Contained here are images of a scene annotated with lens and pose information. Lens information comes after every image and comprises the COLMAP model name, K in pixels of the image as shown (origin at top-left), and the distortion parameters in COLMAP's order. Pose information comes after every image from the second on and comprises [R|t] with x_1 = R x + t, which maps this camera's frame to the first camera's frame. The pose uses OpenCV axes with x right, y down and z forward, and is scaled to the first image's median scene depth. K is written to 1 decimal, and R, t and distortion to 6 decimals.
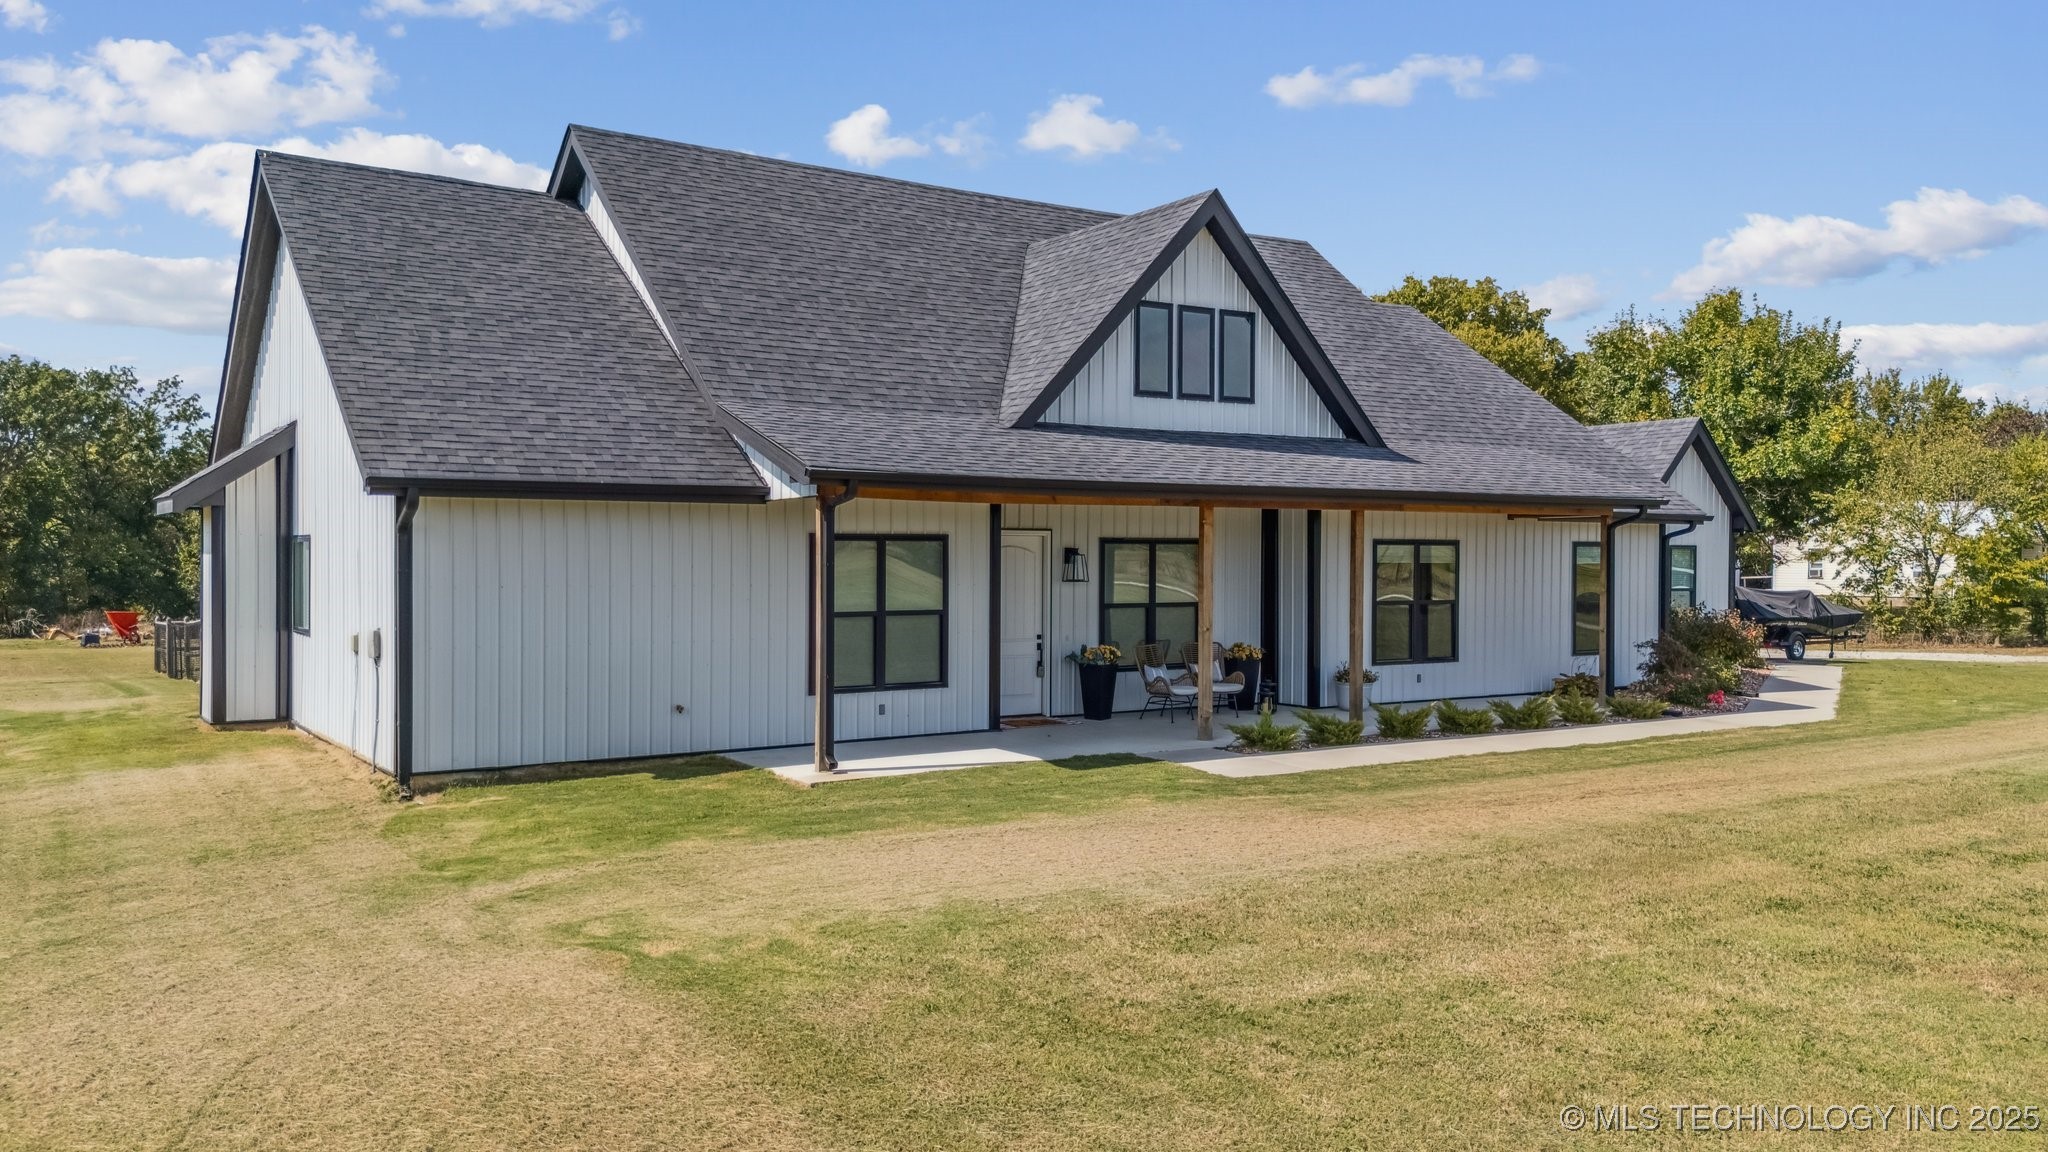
lens RADIAL K [[1508.2, 0, 1024.0], [0, 1508.2, 576.0], [0, 0, 1]] dist [0.048575, -0.083924]
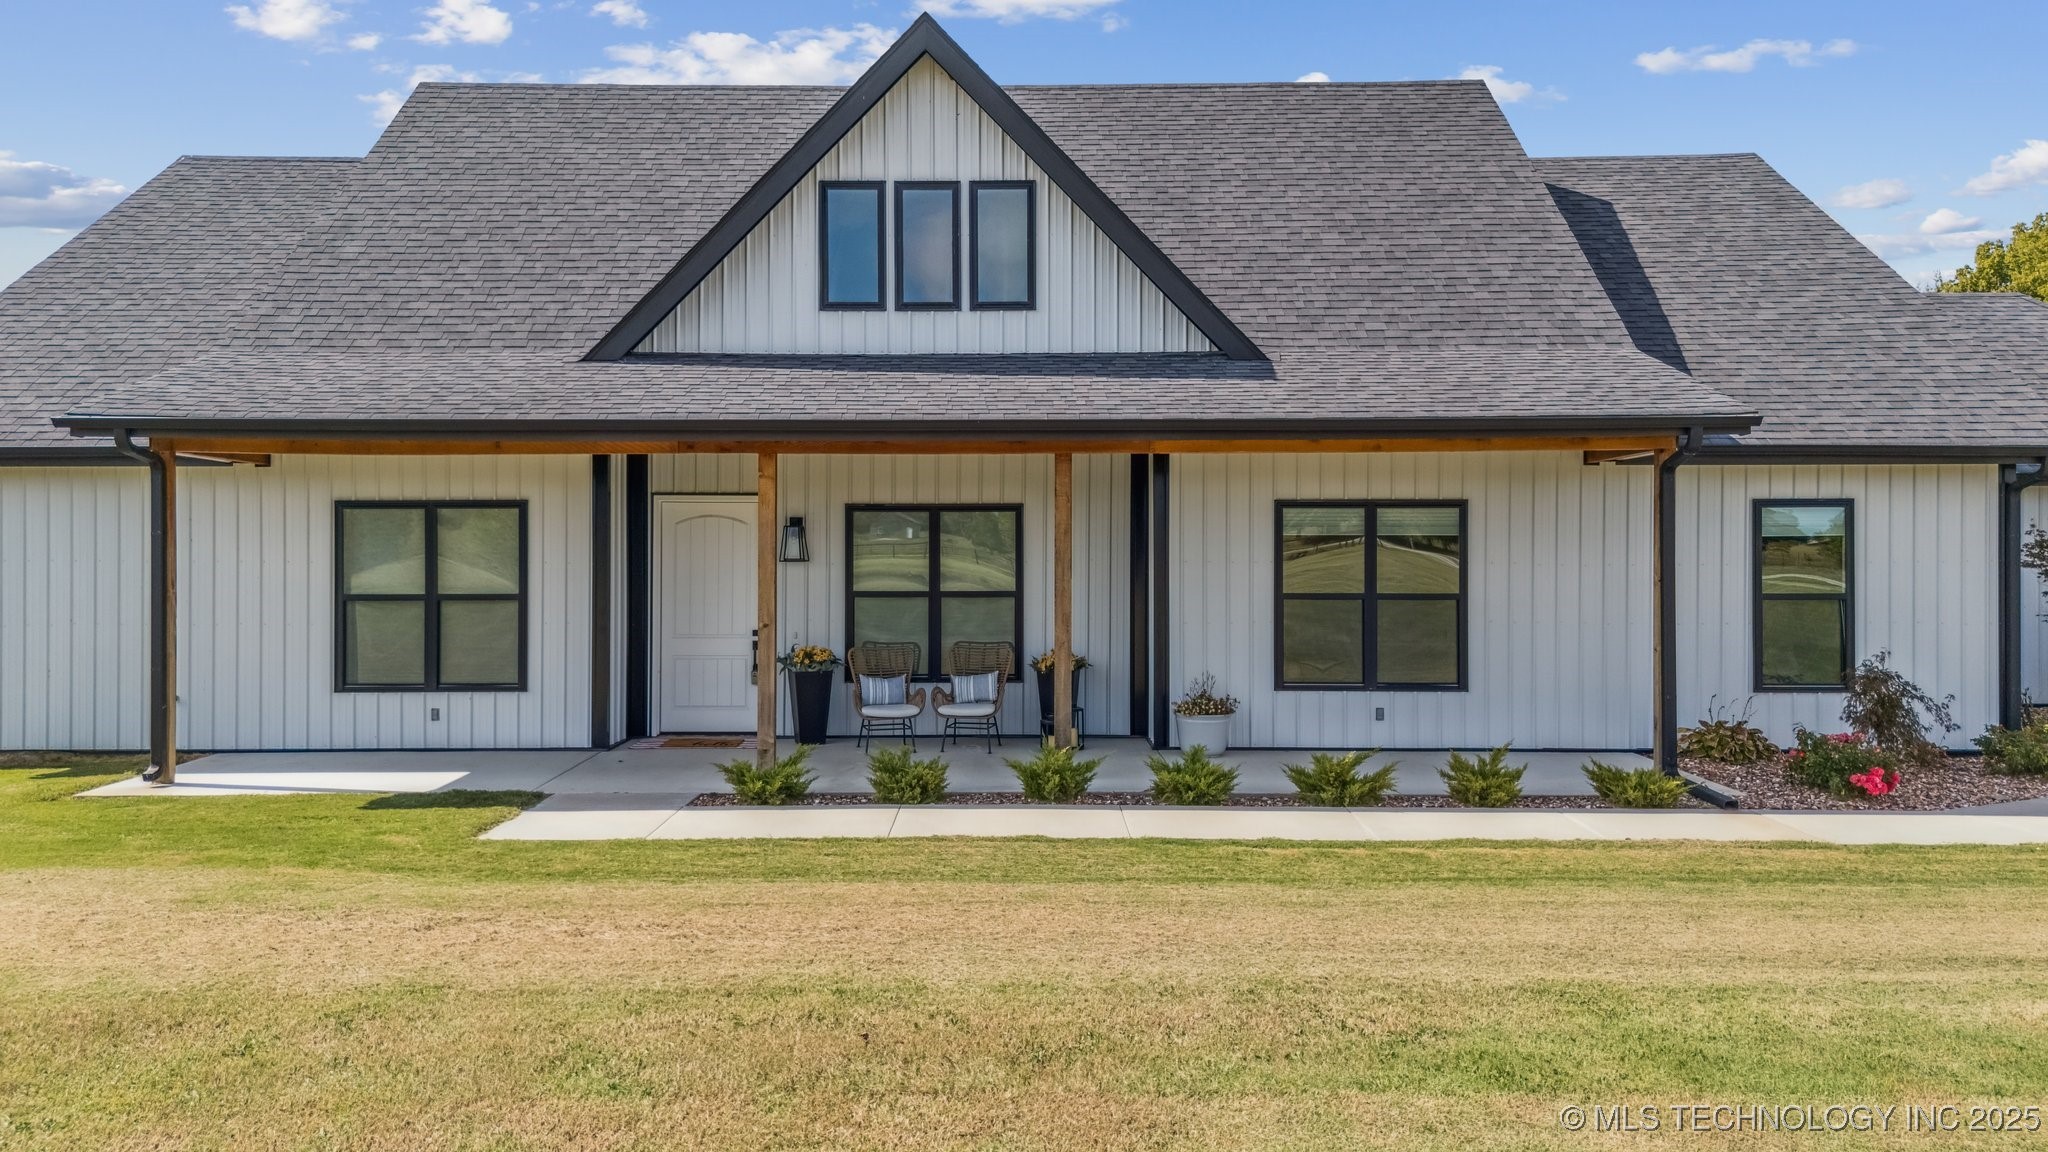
lens RADIAL K [[1488.8, 0, 1026.7], [0, 1488.8, 541.0], [0, 0, 1]] dist [0.028817, -0.002602]
pose [[0.841557, -0.008923, -0.540094, 0.530672], [-0.004046, 0.999731, -0.022821, 0.010014], [0.540153, 0.021391, 0.841295, 0.421820]]
